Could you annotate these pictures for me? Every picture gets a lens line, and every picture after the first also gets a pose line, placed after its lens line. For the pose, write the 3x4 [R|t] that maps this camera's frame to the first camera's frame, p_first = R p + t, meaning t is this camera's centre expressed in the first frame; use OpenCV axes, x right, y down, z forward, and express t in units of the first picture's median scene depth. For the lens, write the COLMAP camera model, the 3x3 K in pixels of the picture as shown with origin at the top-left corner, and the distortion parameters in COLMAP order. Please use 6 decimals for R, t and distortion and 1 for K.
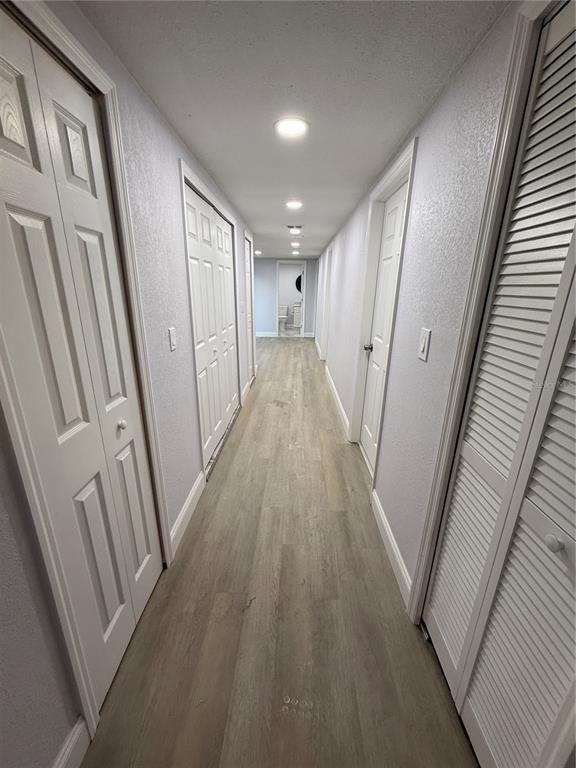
lens RADIAL K [[306.4, 0, 288.0], [0, 306.4, 384.0], [0, 0, 1]] dist [0.000140, -0.000085]
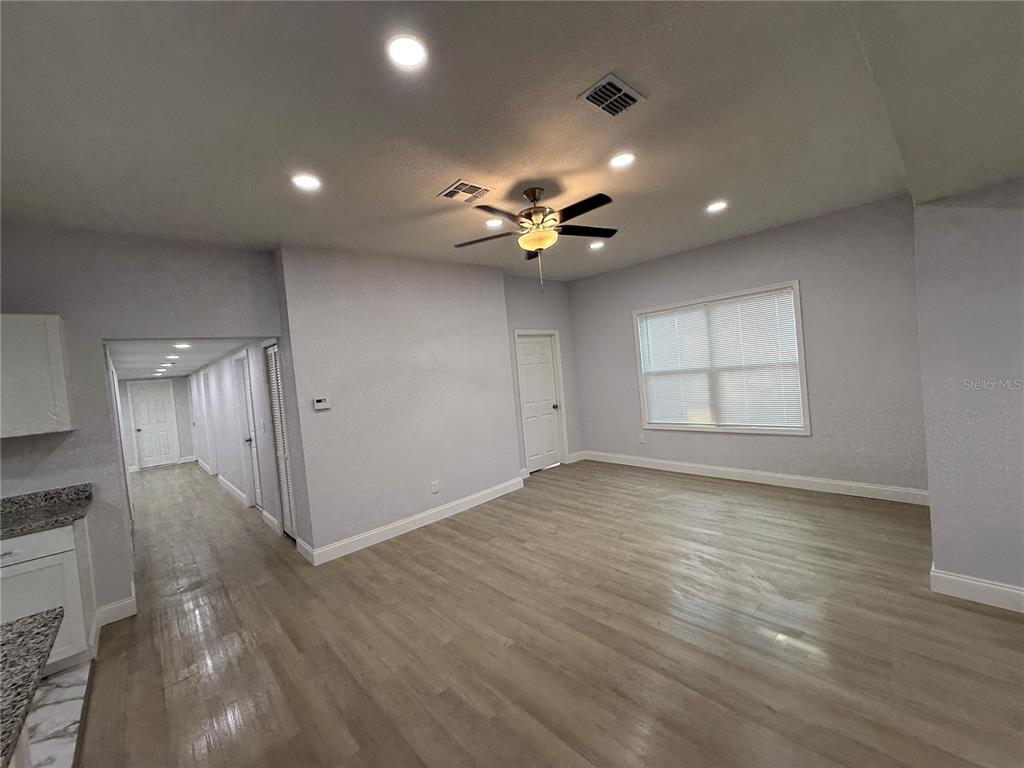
lens RADIAL K [[408.6, 0, 509.0], [0, 408.6, 382.6], [0, 0, 1]] dist [0.000140, -0.000085]
pose [[0.709914, -0.097046, 0.697570, -0.165968], [0.304898, 0.935183, -0.180191, 0.281132], [-0.634869, 0.340608, 0.693489, -1.025732]]
